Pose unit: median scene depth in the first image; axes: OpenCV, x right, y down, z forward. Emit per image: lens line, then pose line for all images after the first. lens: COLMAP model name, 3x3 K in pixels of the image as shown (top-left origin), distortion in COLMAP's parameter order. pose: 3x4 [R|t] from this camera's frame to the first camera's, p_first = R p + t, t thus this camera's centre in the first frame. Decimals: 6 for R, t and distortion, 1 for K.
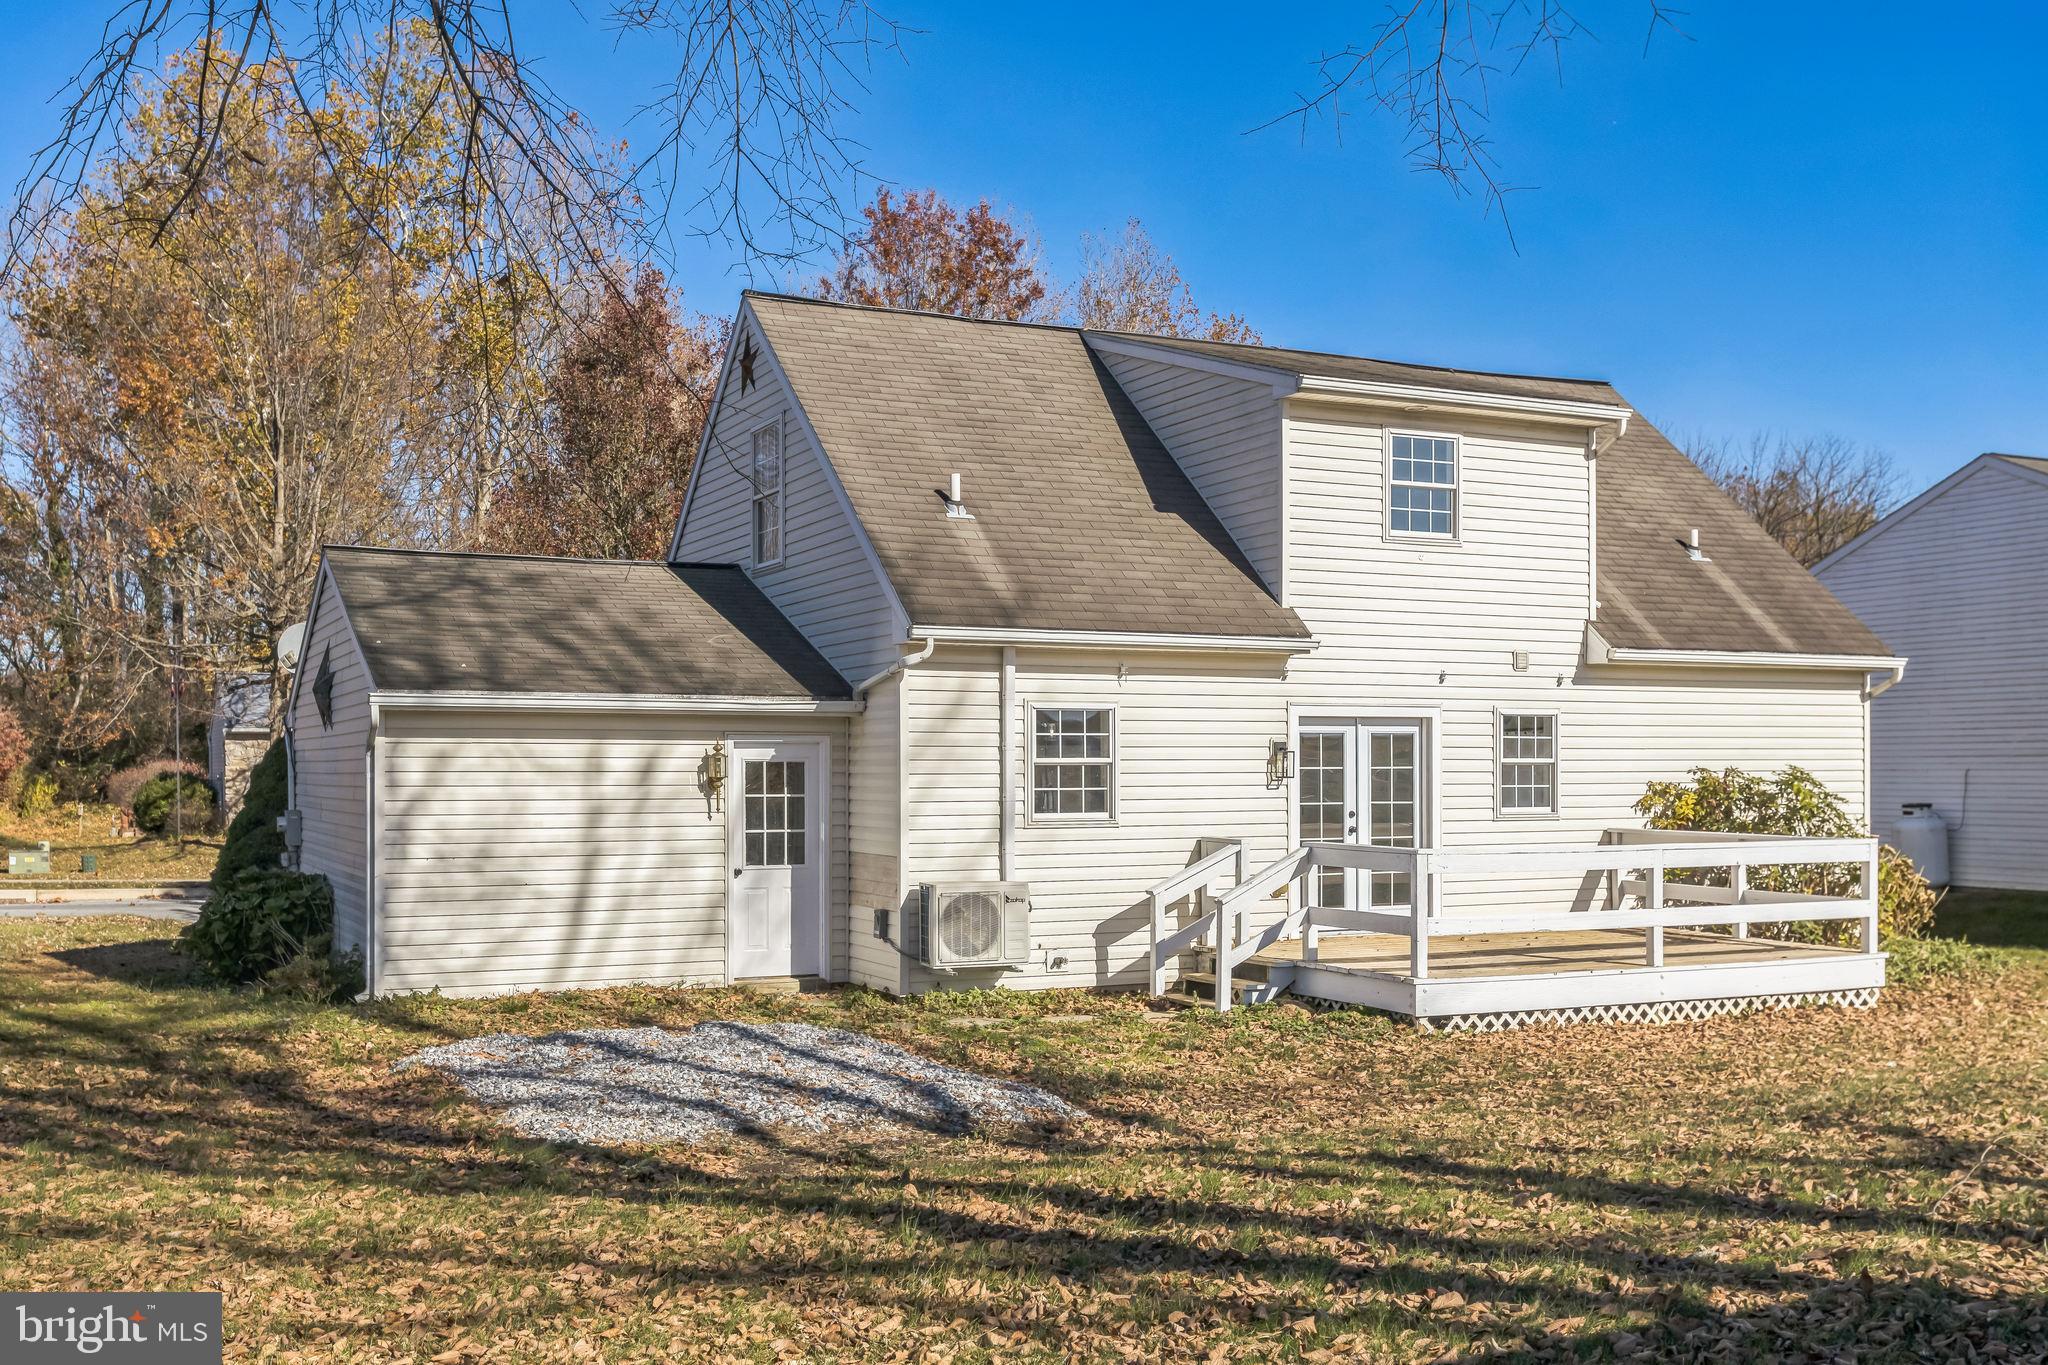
lens RADIAL K [[1994.6, 0, 1006.2], [0, 1994.6, 776.8], [0, 0, 1]] dist [0.010041, 0.000000]
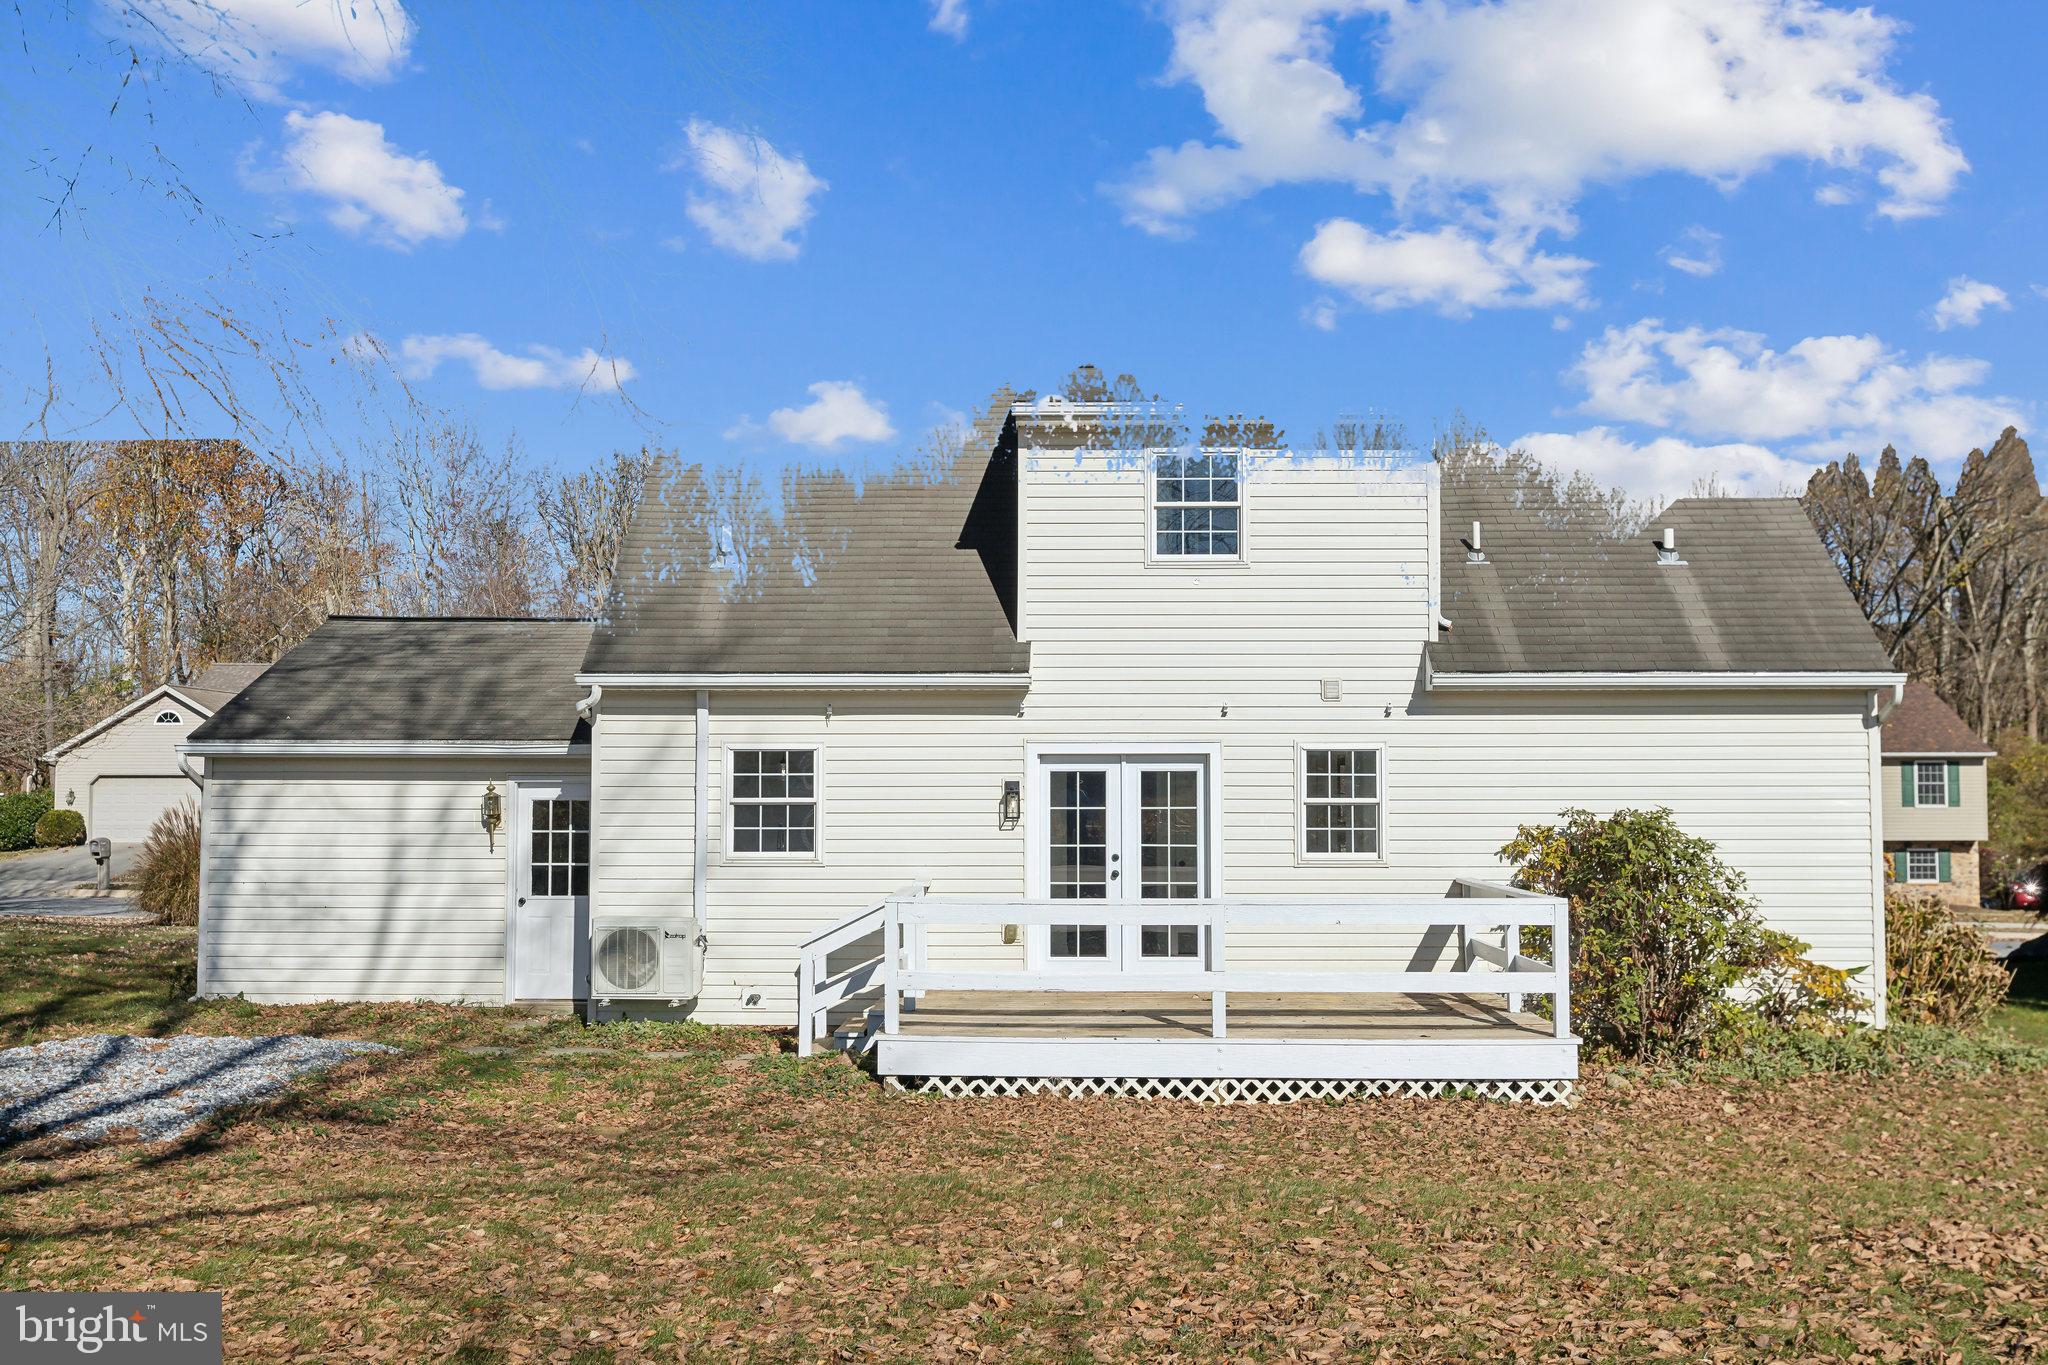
lens RADIAL K [[1918.5, 0, 1023.6], [0, 1918.5, 703.1], [0, 0, 1]] dist [0.018628, 0.000000]
pose [[0.890255, -0.019565, -0.455041, 0.589814], [-0.003690, 0.998734, -0.050162, -0.009009], [0.455447, 0.046336, 0.889056, 0.183936]]
